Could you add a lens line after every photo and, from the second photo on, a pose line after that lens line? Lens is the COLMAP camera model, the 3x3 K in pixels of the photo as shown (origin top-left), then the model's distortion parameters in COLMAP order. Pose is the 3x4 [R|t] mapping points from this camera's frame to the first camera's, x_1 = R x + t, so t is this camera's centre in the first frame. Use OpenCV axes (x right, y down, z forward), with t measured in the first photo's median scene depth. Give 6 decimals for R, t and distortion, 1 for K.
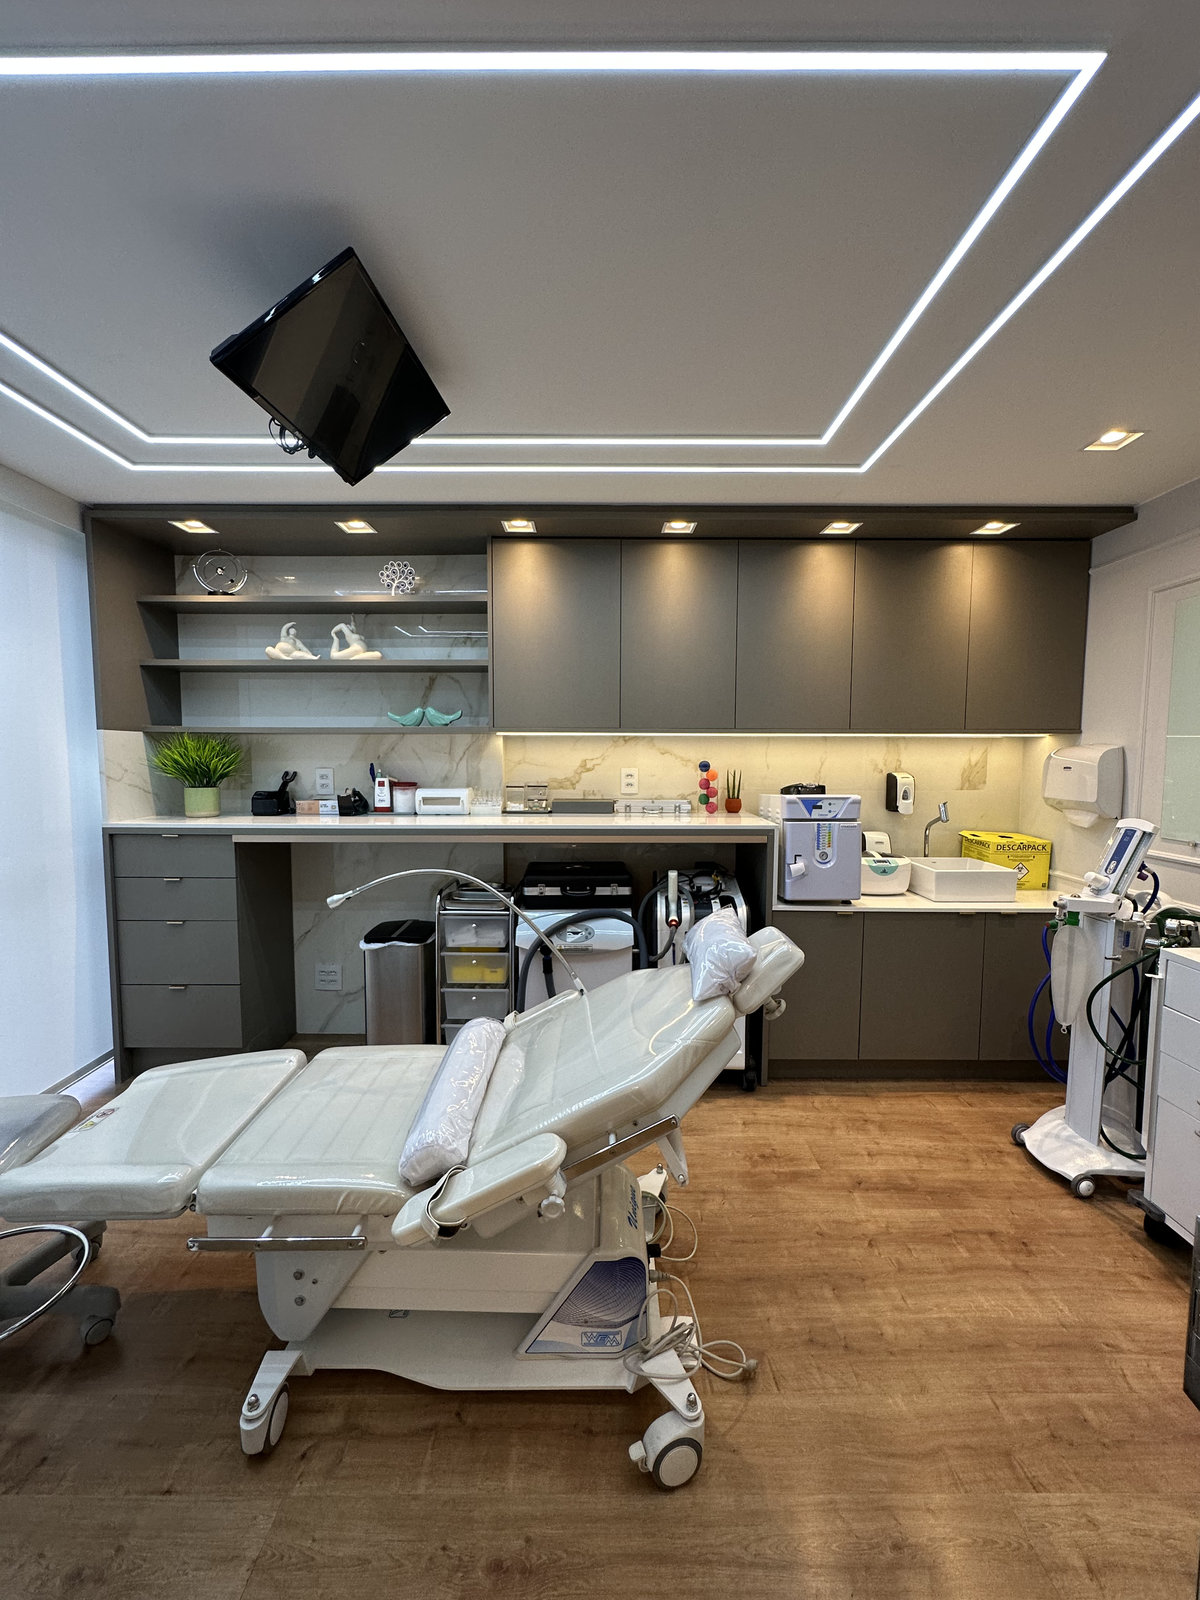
lens RADIAL K [[636.4, 0, 600.0], [0, 636.4, 800.0], [0, 0, 1]] dist [-0.001399, -0.000046]
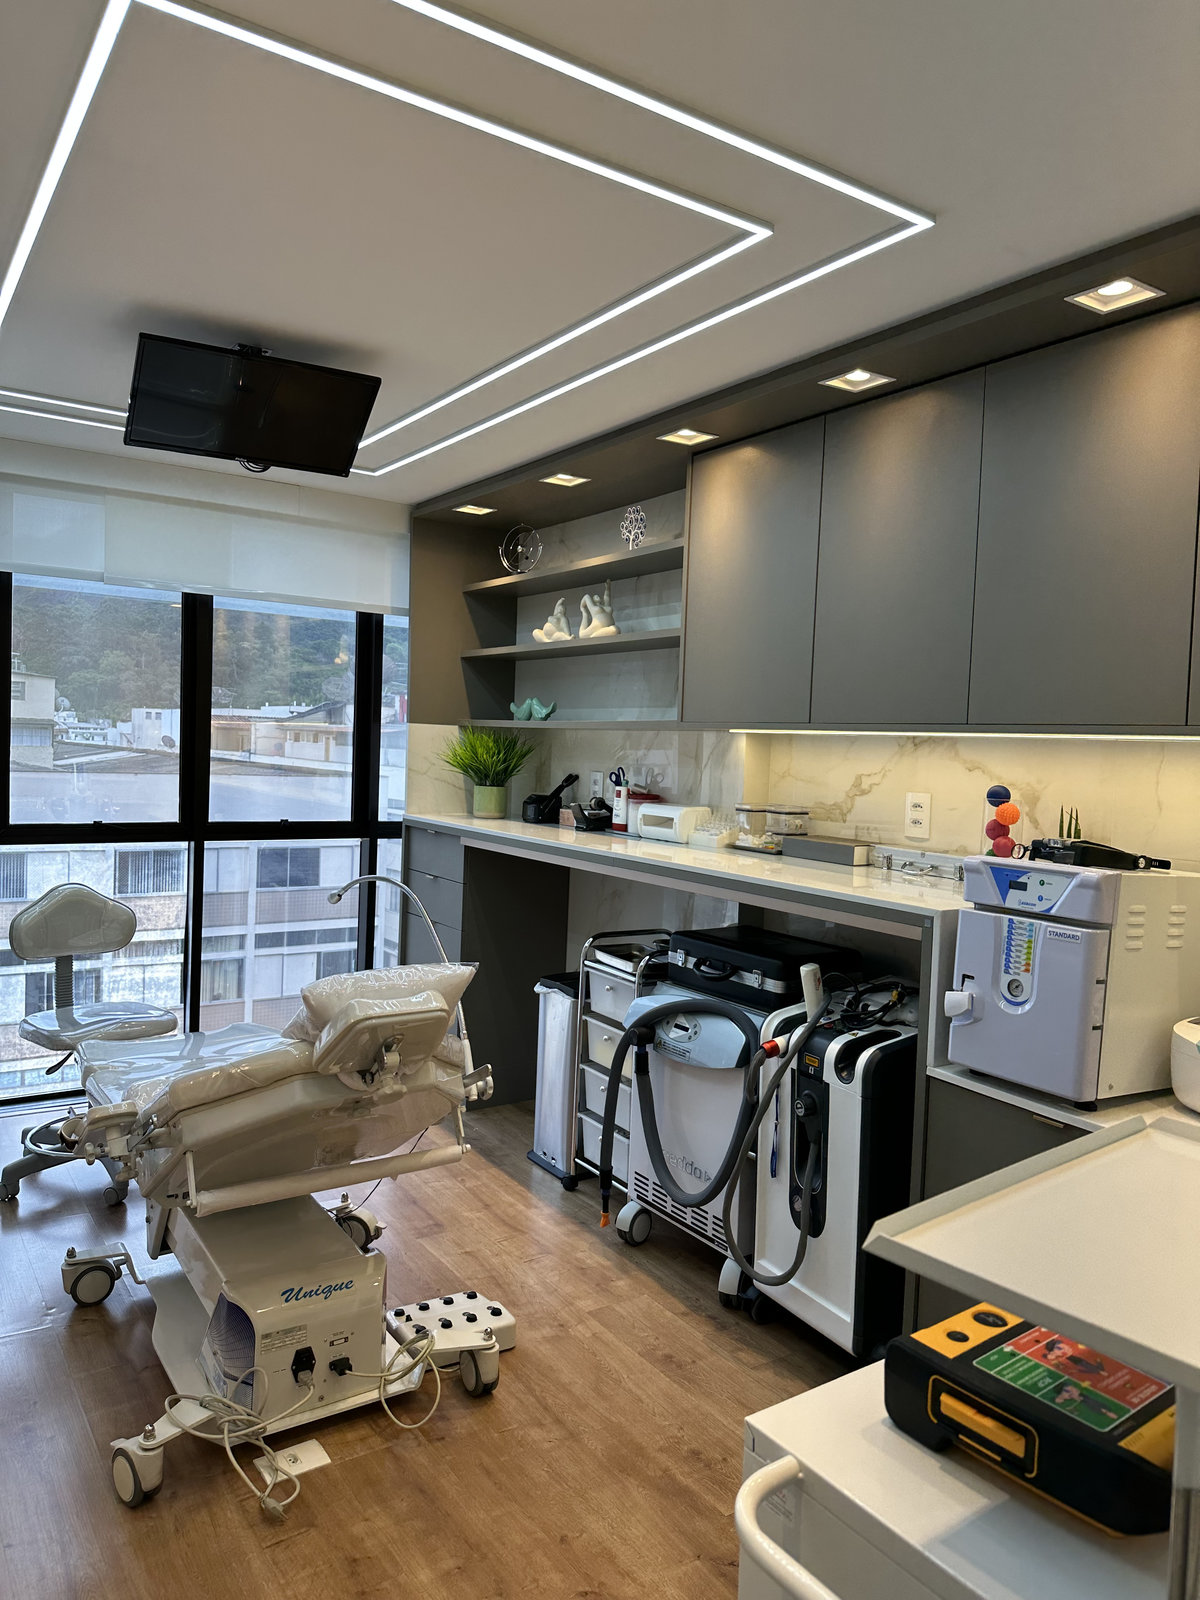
lens RADIAL K [[1112.0, 0, 561.7], [0, 1112.0, 792.4], [0, 0, 1]] dist [0.068562, -0.002304]
pose [[0.536191, 0.054314, -0.842347, 0.835674], [-0.095530, 0.995421, 0.003375, -0.027907], [0.838673, 0.078660, 0.538925, 0.232145]]
